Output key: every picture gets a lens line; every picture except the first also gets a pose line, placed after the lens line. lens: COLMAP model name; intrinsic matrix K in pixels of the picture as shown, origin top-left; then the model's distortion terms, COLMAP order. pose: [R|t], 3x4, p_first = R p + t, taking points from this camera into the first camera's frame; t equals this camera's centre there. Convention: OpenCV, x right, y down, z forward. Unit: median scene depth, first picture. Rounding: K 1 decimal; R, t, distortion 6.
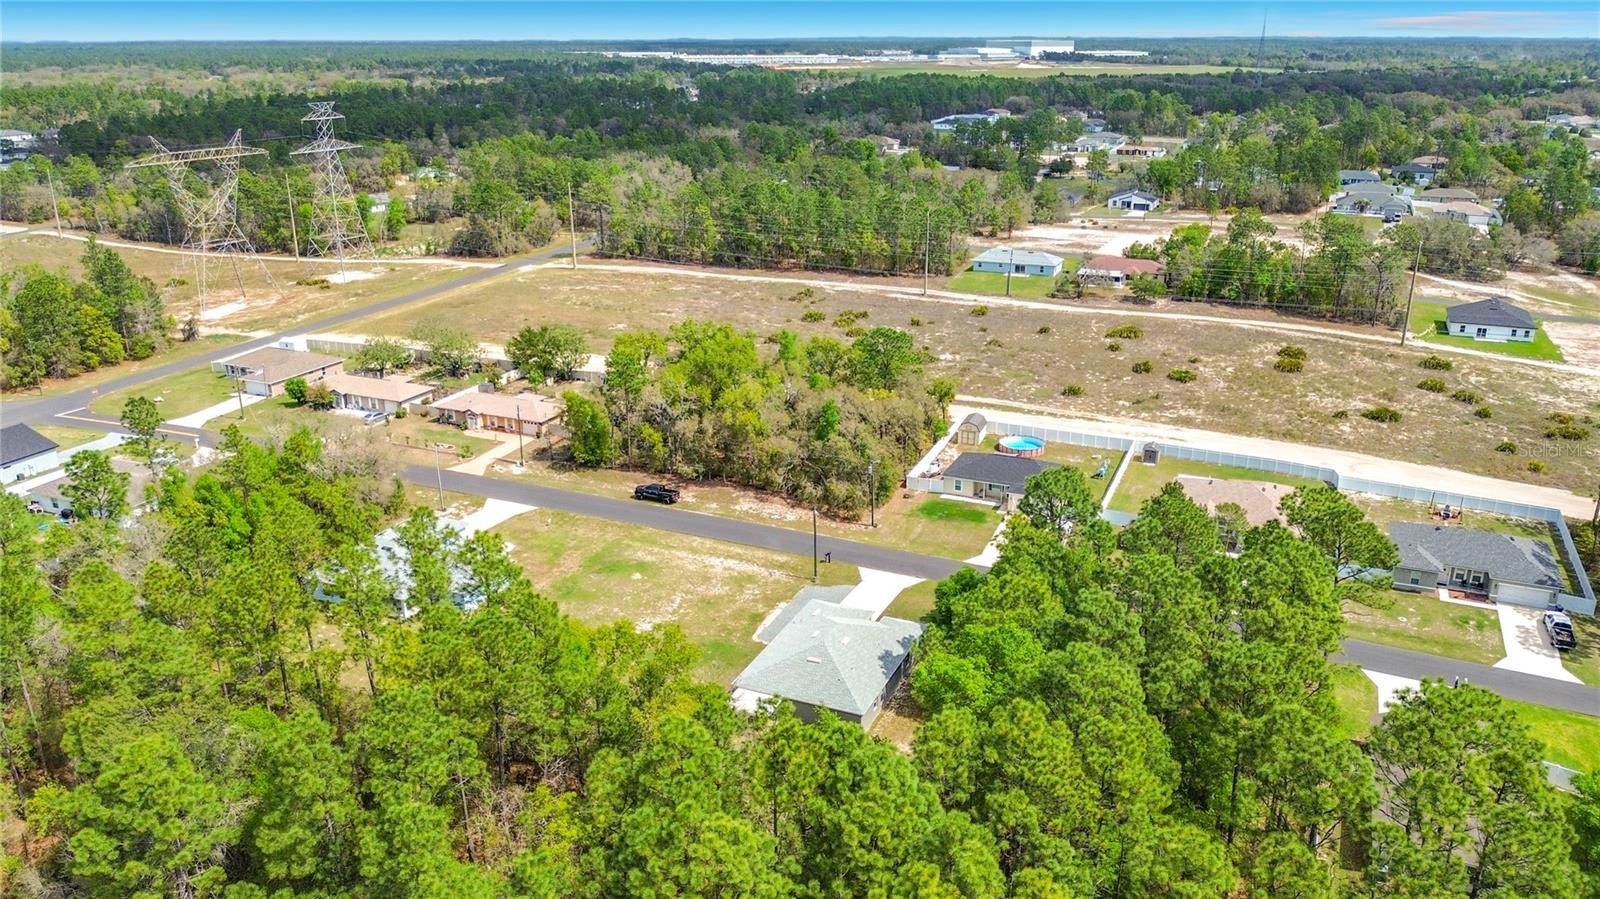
lens RADIAL K [[1181.0, 0, 800.0], [0, 1181.0, 449.5], [0, 0, 1]] dist [0.047145, -0.088400]
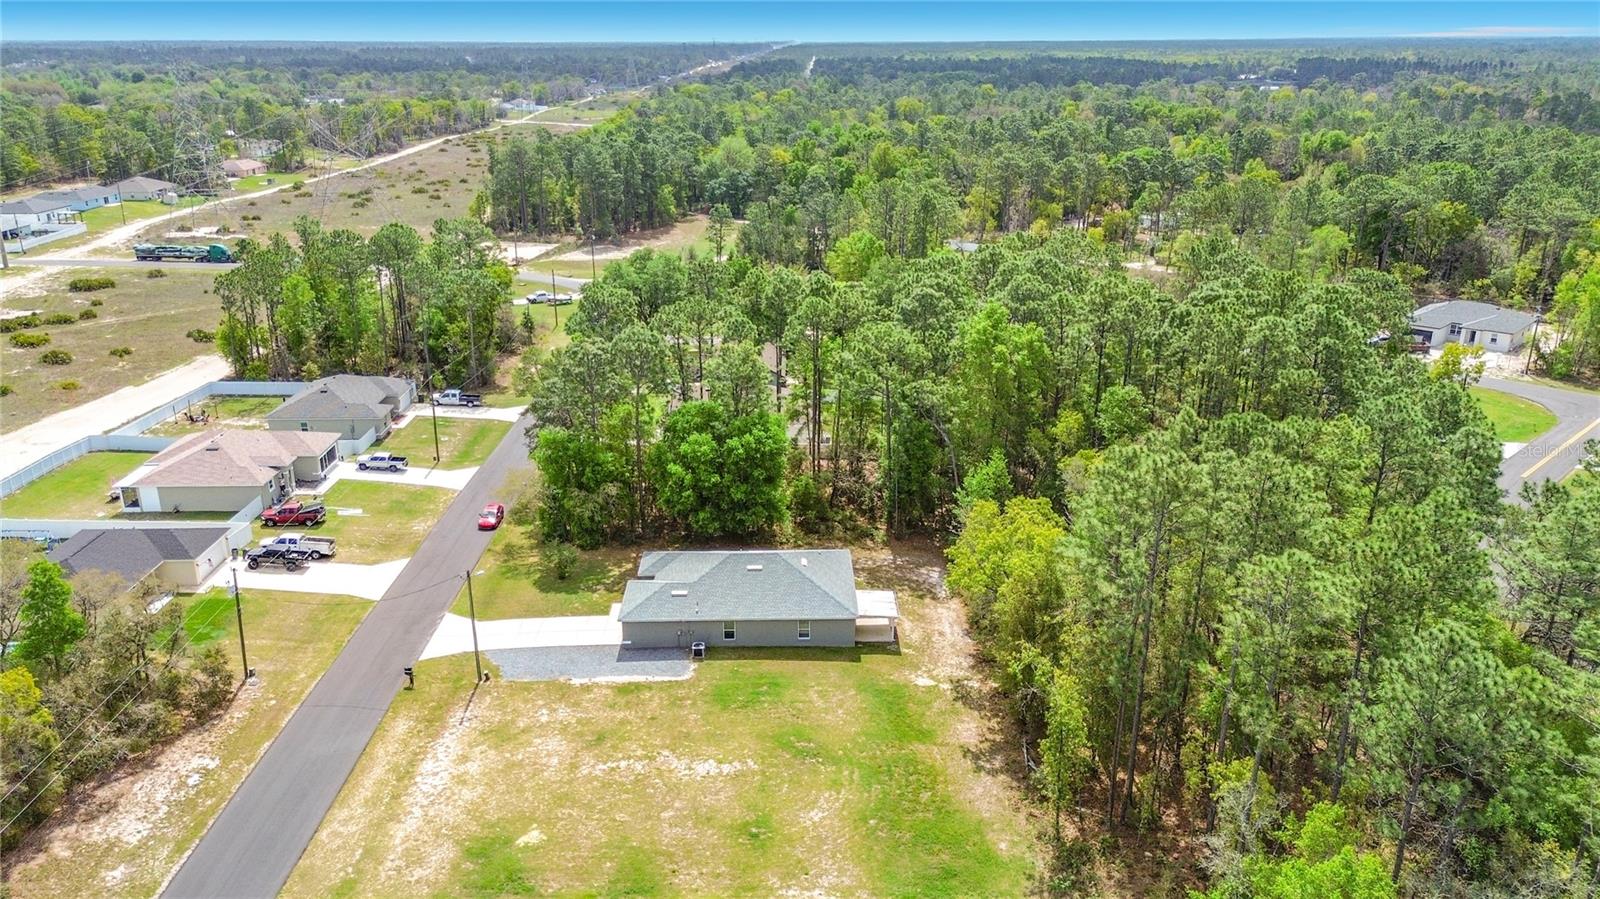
lens RADIAL K [[1160.6, 0, 800.0], [0, 1160.6, 449.5], [0, 0, 1]] dist [0.063165, -0.065923]
pose [[-0.415087, -0.297102, 0.859903, -0.382769], [0.299062, 0.848091, 0.437382, -0.150865], [-0.859224, 0.438716, -0.263179, 0.630834]]
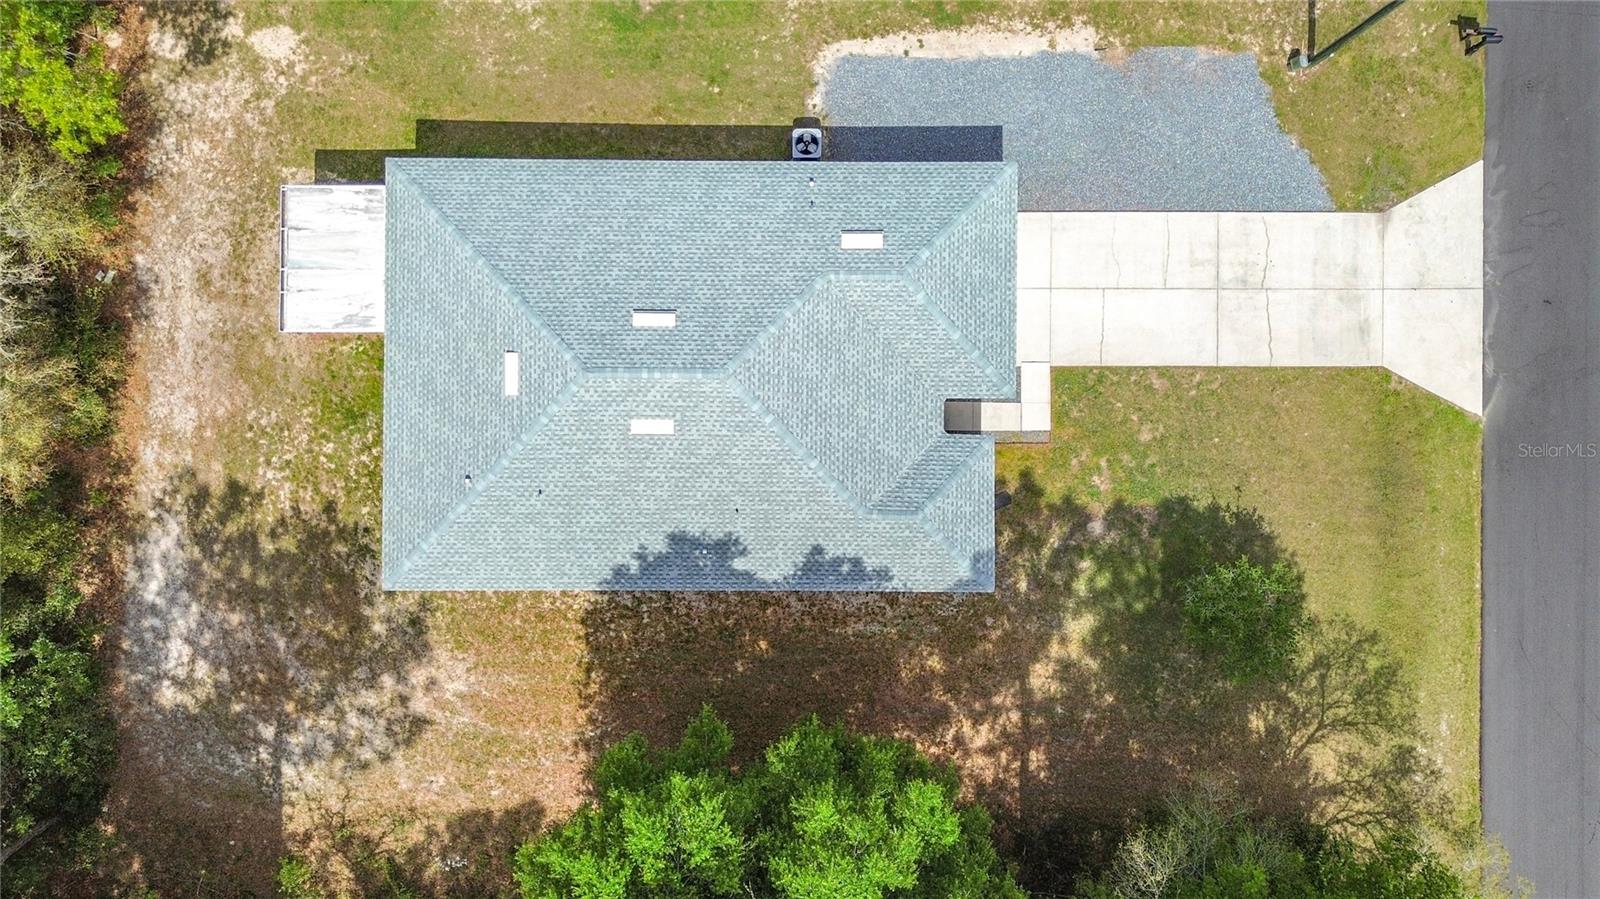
lens RADIAL K [[1099.5, 0, 793.9], [0, 1099.5, 470.5], [0, 0, 1]] dist [0.035590, -0.003884]
pose [[0.395724, 0.918193, -0.018034, 0.038352], [-0.294474, 0.145464, 0.944524, -0.058515], [0.869878, -0.368460, 0.327947, 0.504791]]
